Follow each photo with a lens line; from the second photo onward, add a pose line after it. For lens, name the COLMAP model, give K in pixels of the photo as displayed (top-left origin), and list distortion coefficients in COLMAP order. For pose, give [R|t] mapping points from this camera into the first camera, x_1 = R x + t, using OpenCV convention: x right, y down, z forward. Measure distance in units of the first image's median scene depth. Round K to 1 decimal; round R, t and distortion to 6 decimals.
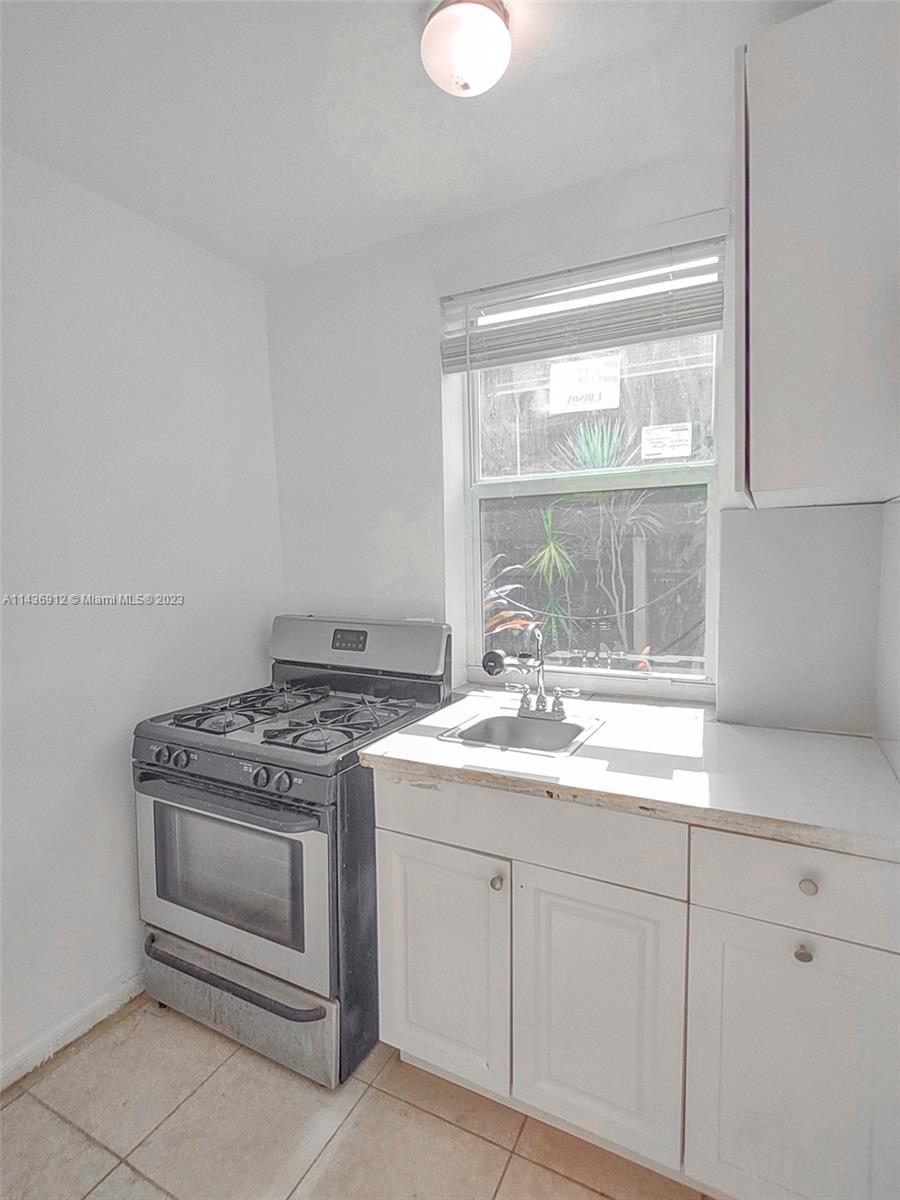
lens RADIAL K [[578.6, 0, 484.8], [0, 578.6, 595.8], [0, 0, 1]] dist [0.000963, 0.001229]
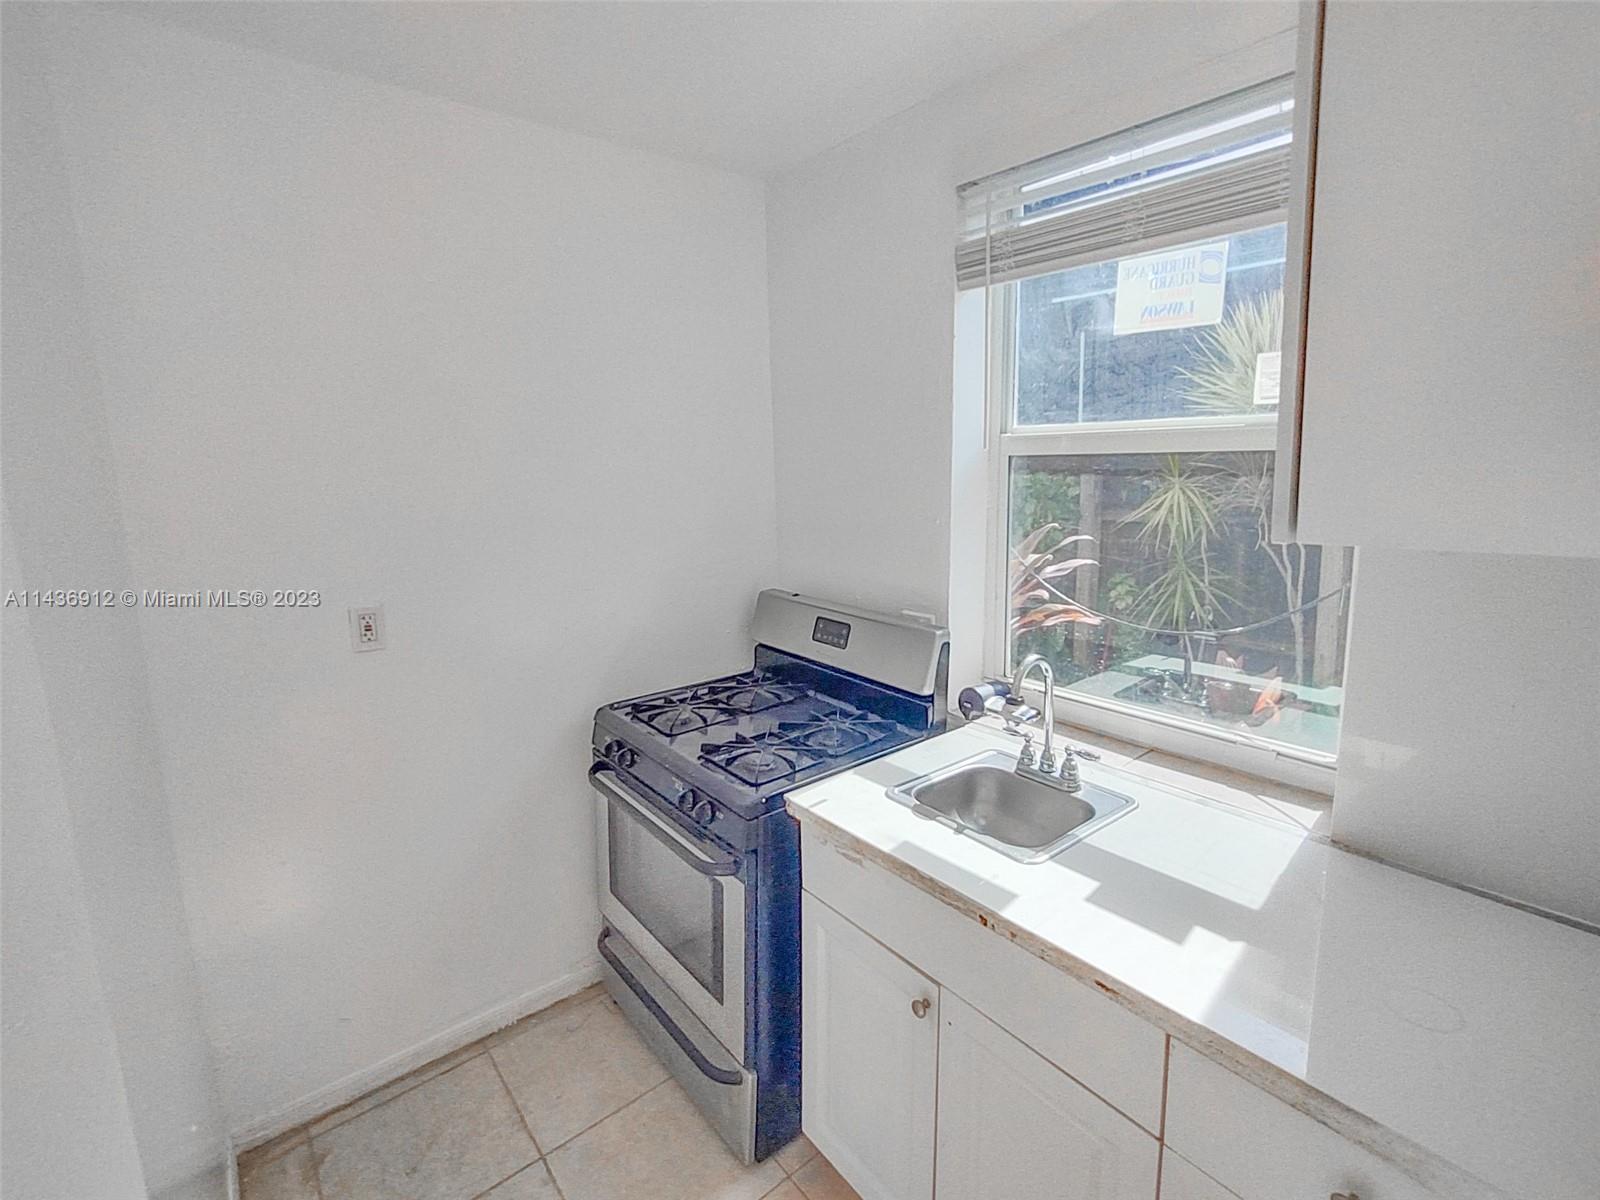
lens RADIAL K [[734.9, 0, 817.9], [0, 734.9, 552.9], [0, 0, 1]] dist [-0.001947, -0.000544]
pose [[0.913454, 0.060440, -0.402428, 0.194898], [-0.036285, 0.997067, 0.067387, -0.127659], [0.405320, -0.046953, 0.912968, 0.067207]]
